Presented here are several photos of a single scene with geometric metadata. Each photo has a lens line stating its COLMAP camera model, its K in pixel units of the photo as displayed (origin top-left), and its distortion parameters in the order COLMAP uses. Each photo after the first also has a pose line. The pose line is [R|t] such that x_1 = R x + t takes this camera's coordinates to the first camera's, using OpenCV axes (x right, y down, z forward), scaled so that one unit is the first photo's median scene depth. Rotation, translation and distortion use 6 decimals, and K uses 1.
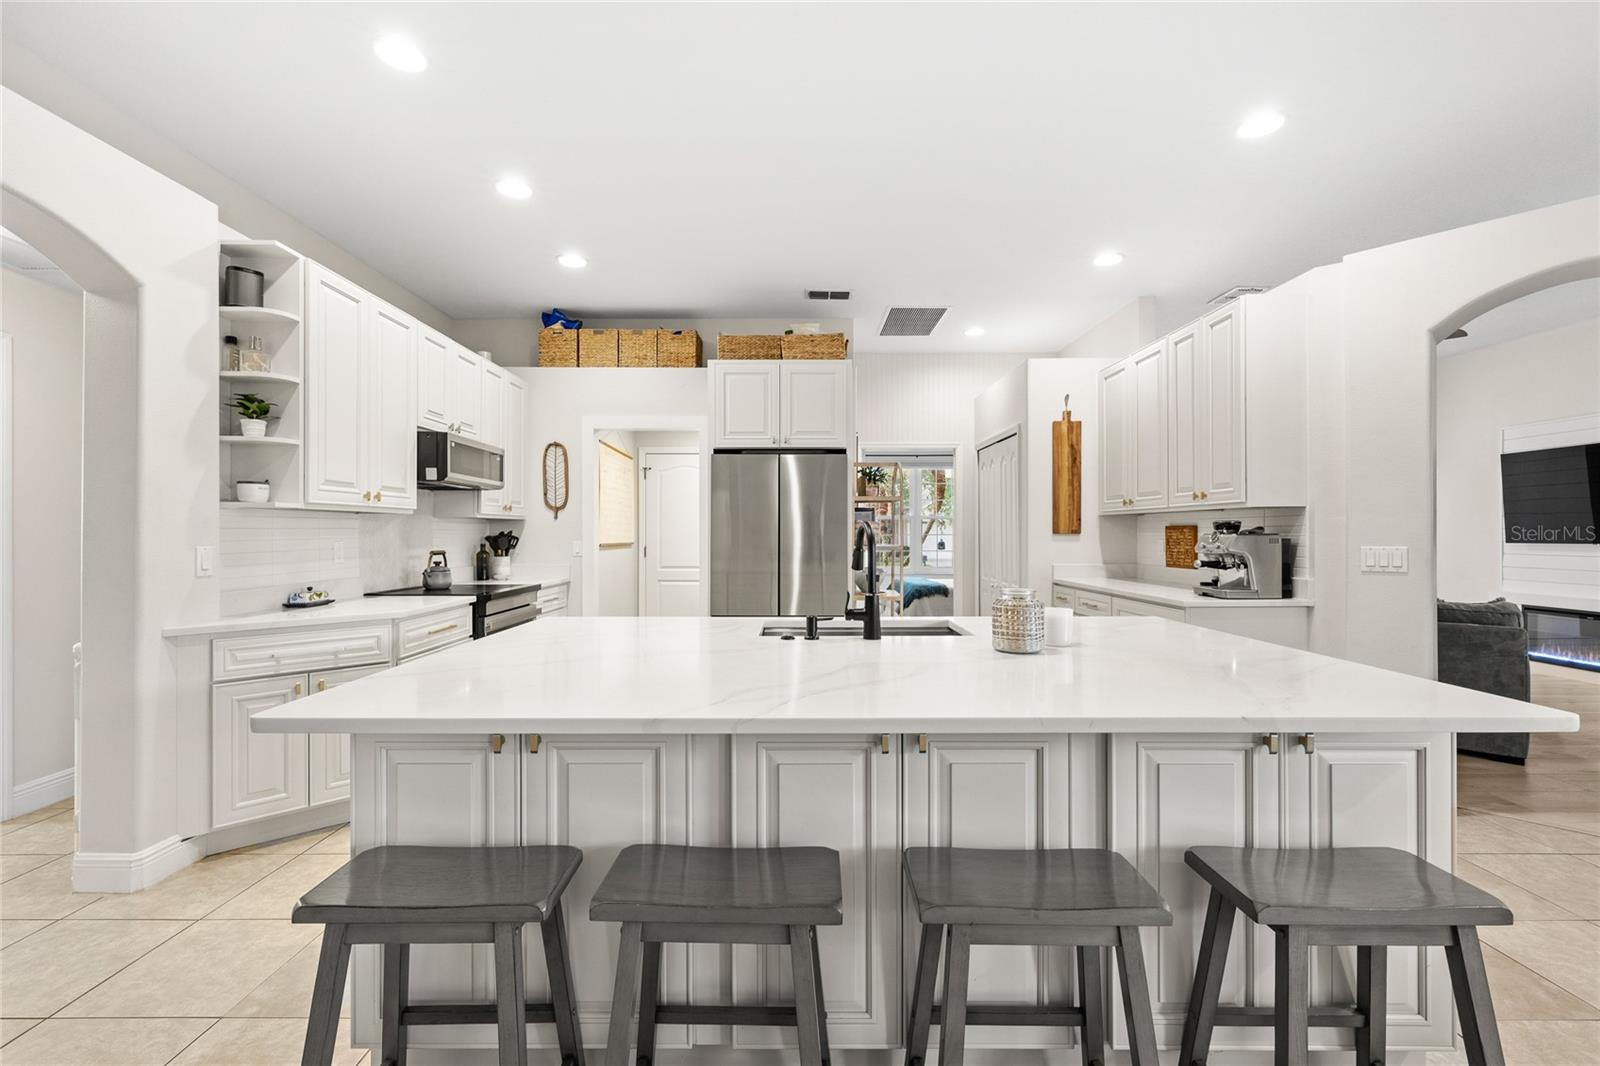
lens RADIAL K [[688.4, 0, 799.5], [0, 688.4, 530.3], [0, 0, 1]] dist [-0.003095, 0.000486]
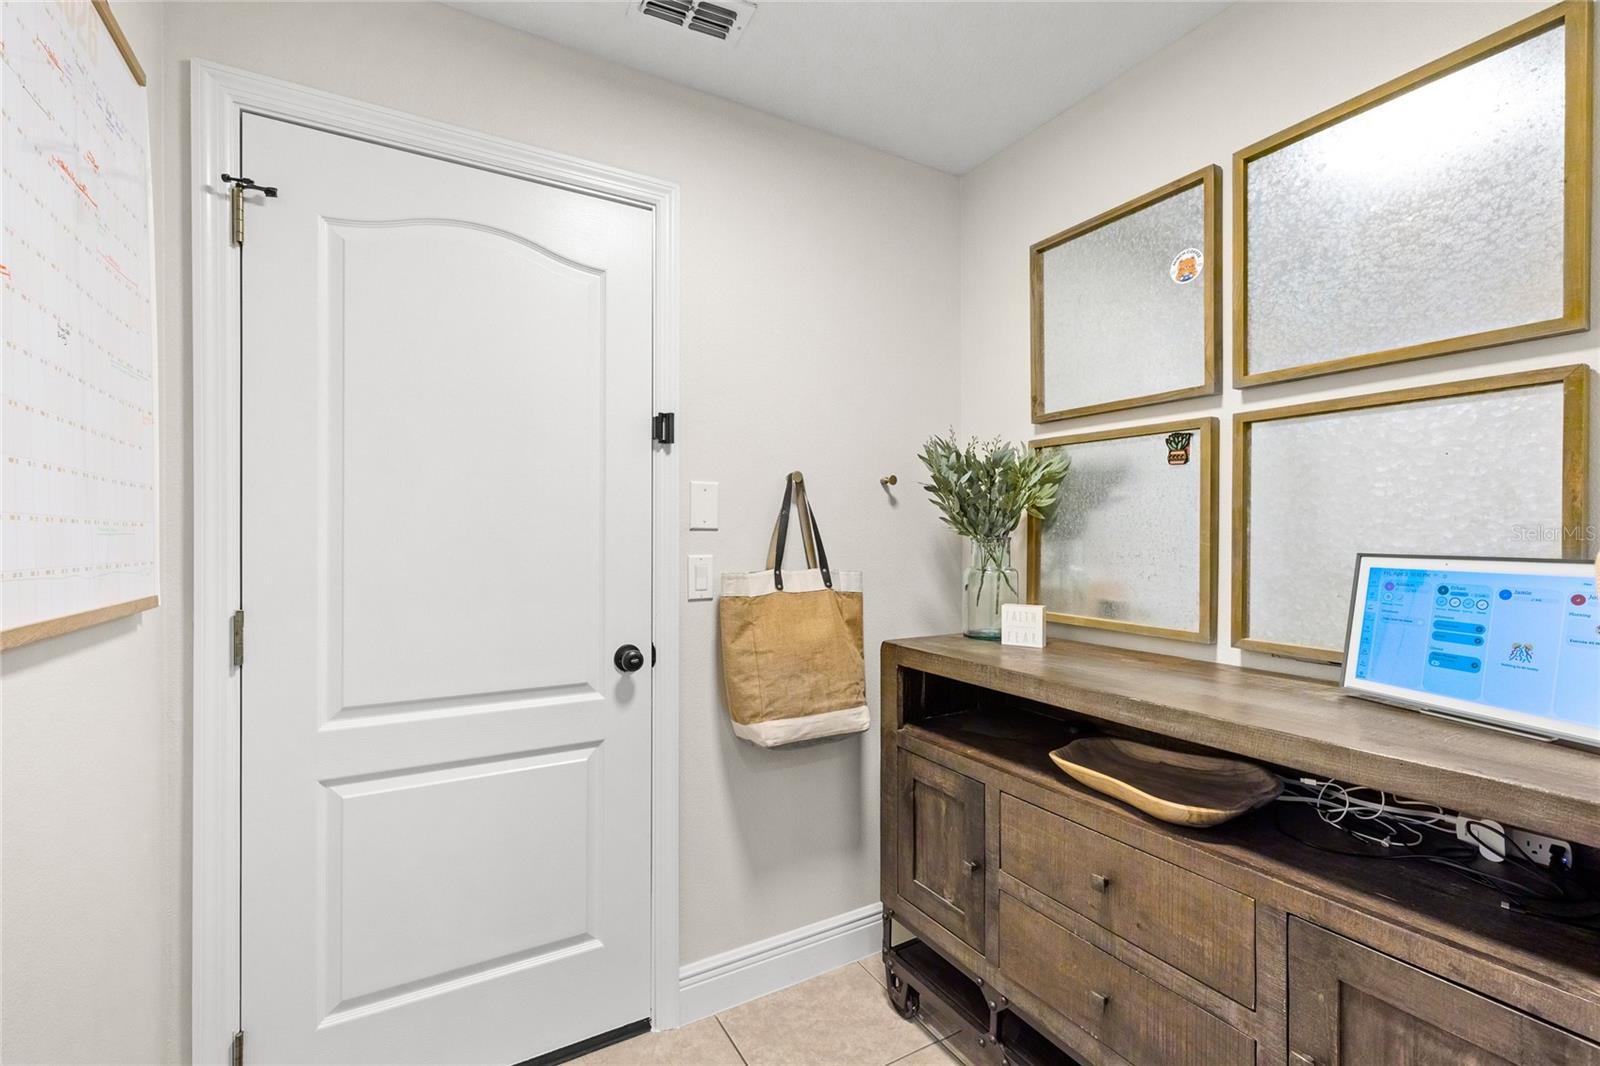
lens RADIAL K [[688.4, 0, 799.3], [0, 688.4, 534.4], [0, 0, 1]] dist [-0.003095, 0.000486]
pose [[0.868673, -0.001243, 0.495385, -0.186449], [-0.002917, 0.999967, 0.007625, 0.000886], [-0.495378, -0.008069, 0.868640, 0.772058]]
